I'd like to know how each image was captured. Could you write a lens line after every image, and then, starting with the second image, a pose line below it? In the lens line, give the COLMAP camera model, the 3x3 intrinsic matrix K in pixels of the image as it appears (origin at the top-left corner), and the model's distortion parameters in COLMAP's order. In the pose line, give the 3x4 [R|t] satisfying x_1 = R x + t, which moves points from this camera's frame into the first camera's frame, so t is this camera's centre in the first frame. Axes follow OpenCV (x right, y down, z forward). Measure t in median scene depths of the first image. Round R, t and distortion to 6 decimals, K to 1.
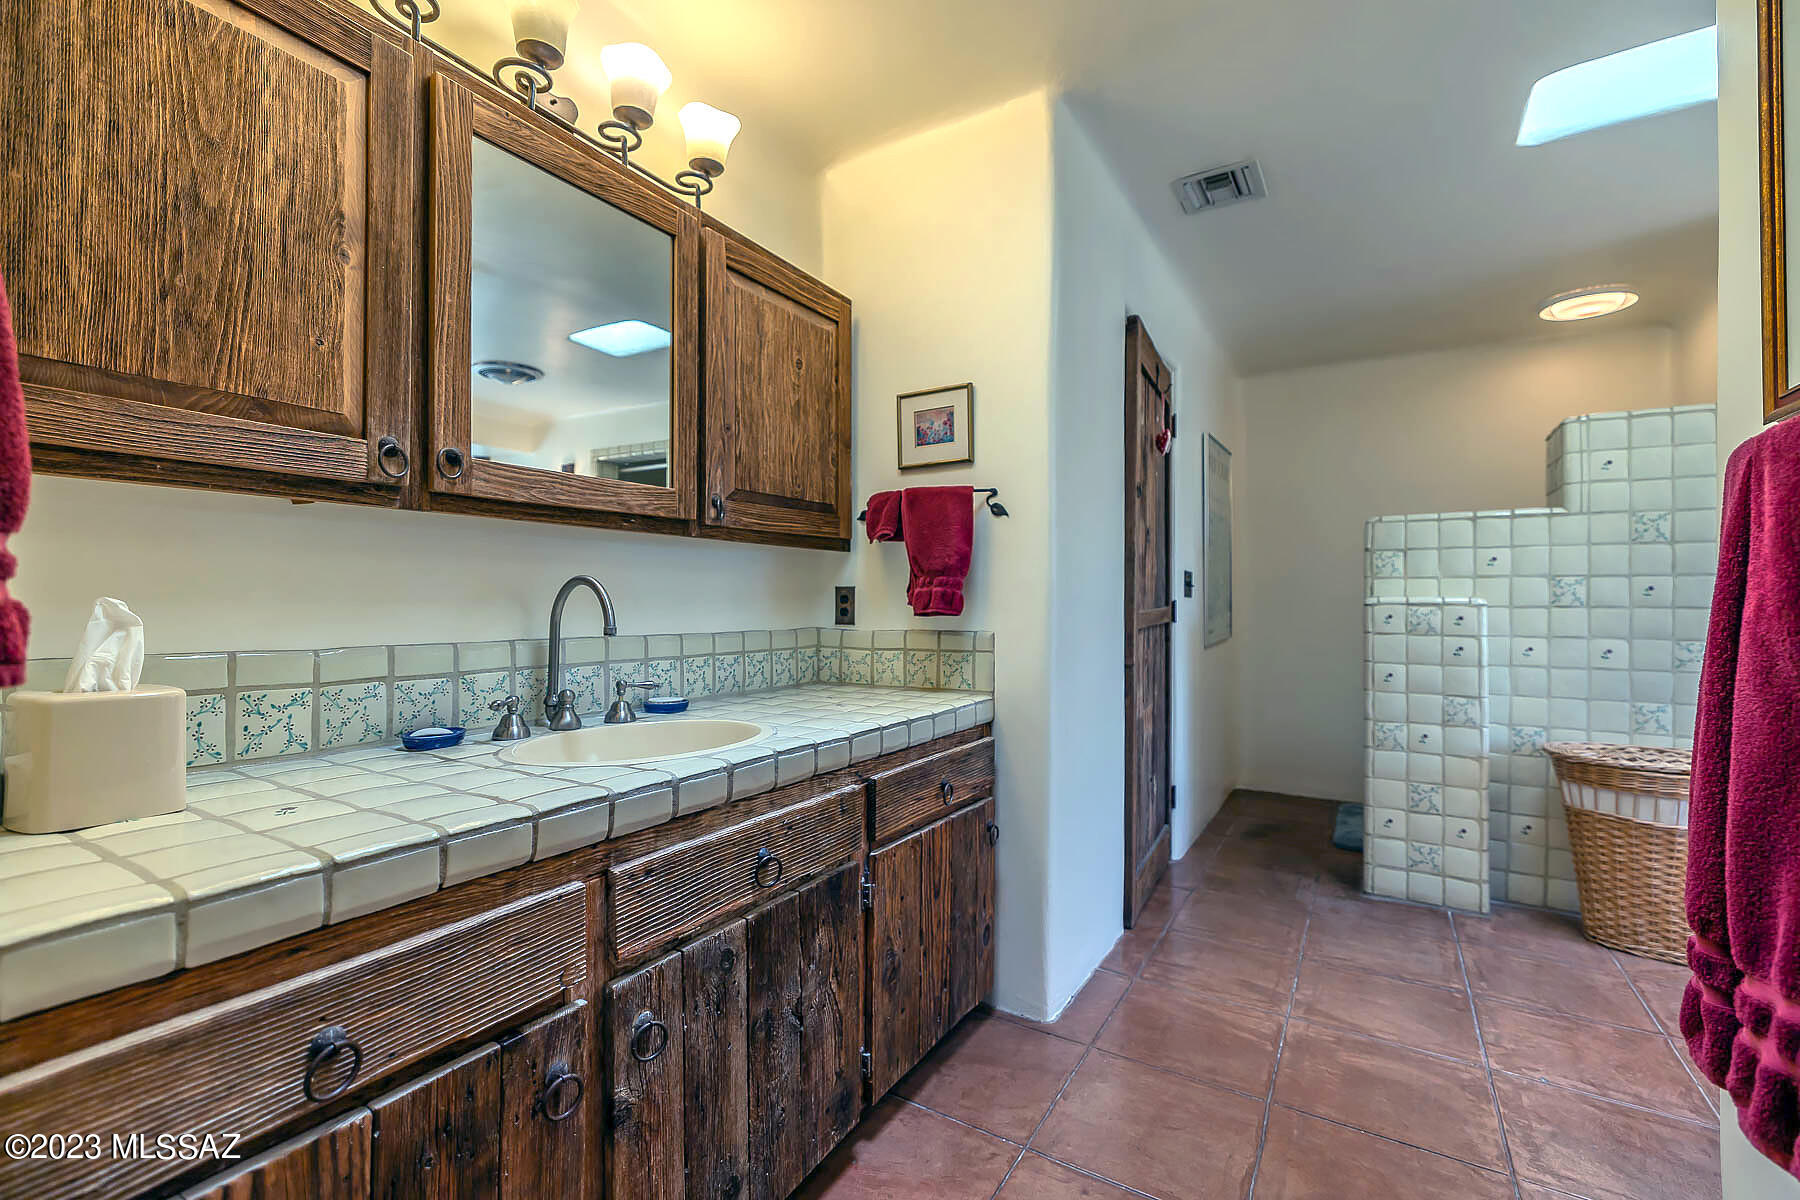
lens RADIAL K [[817.3, 0, 893.1], [0, 817.3, 586.6], [0, 0, 1]] dist [-0.002192, -0.000295]
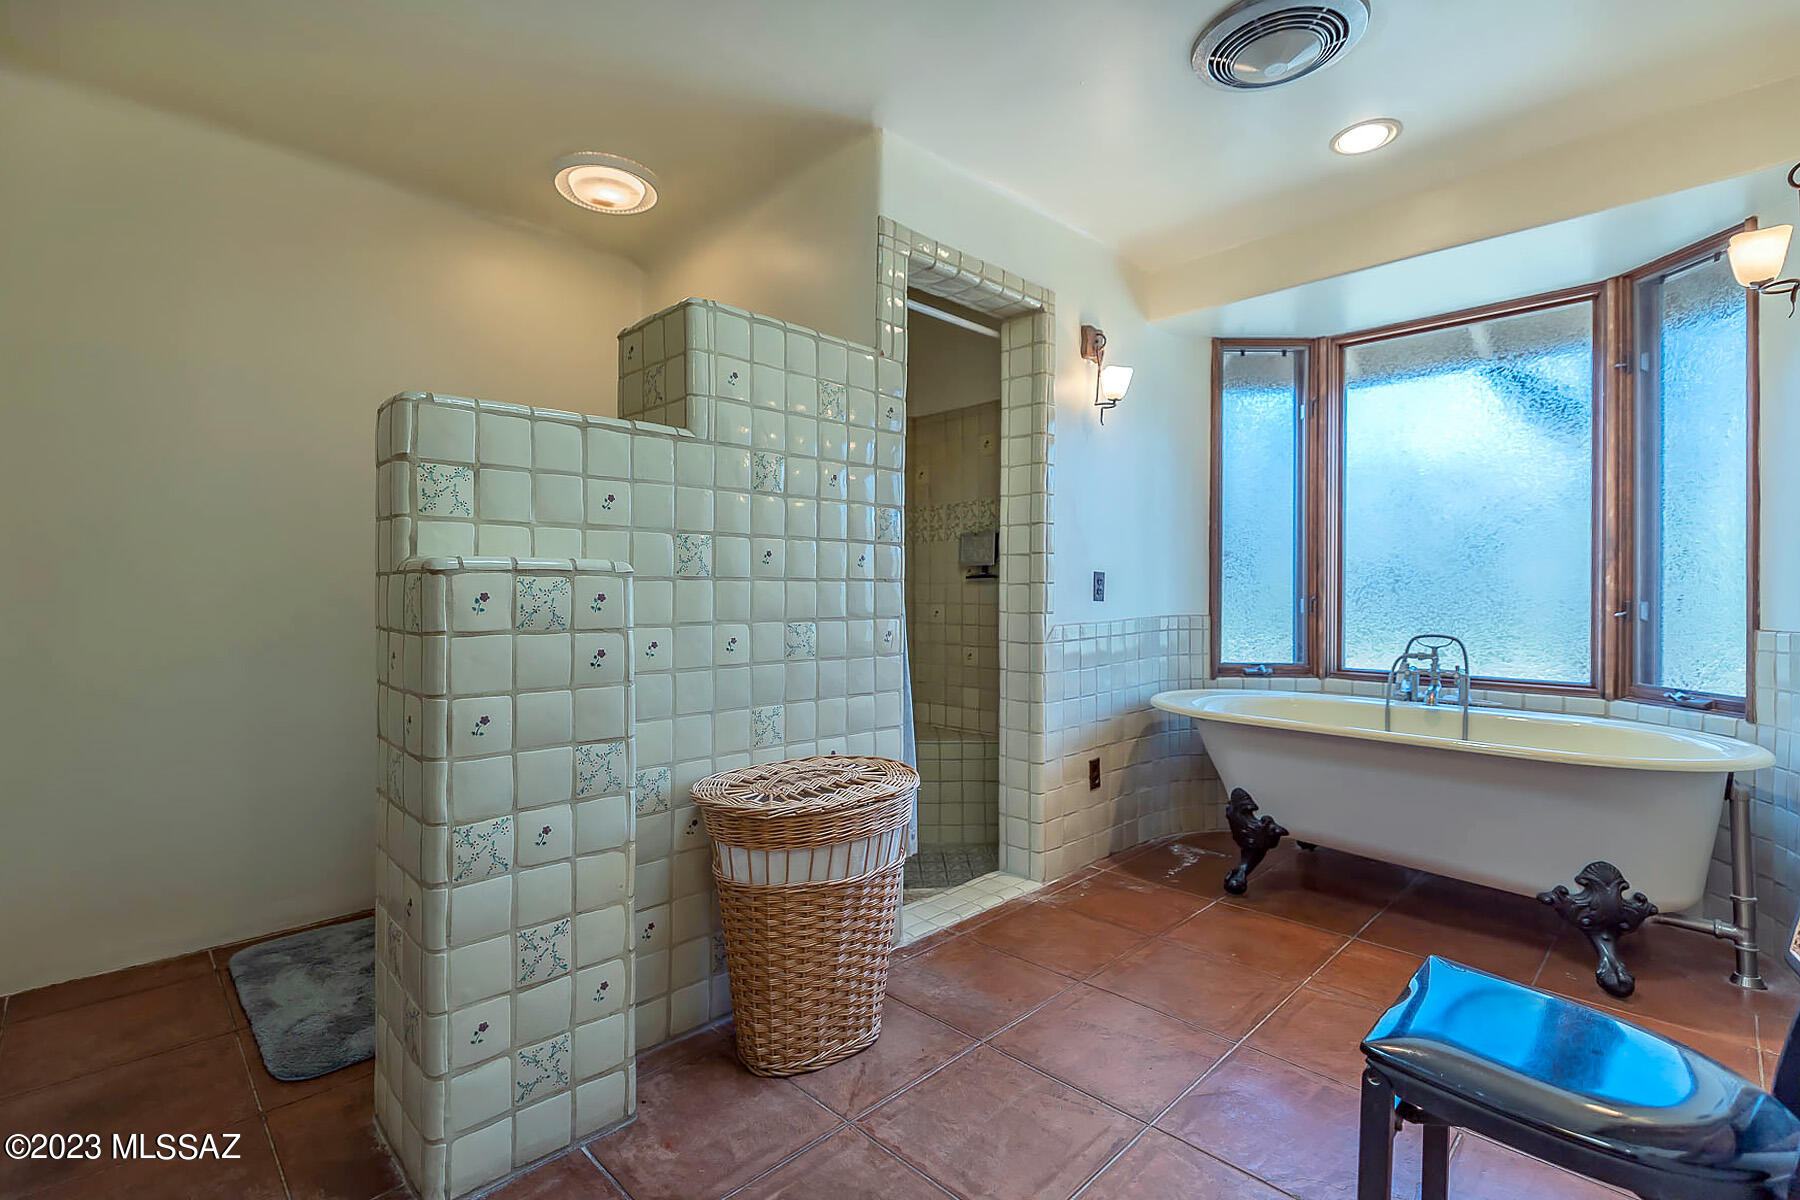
lens RADIAL K [[817.3, 0, 893.1], [0, 817.3, 586.6], [0, 0, 1]] dist [-0.002192, -0.000295]
pose [[0.259954, -0.003239, 0.965616, 0.218247], [-0.014963, 0.999861, 0.007382, 0.024289], [-0.965505, -0.016367, 0.259869, 0.665195]]
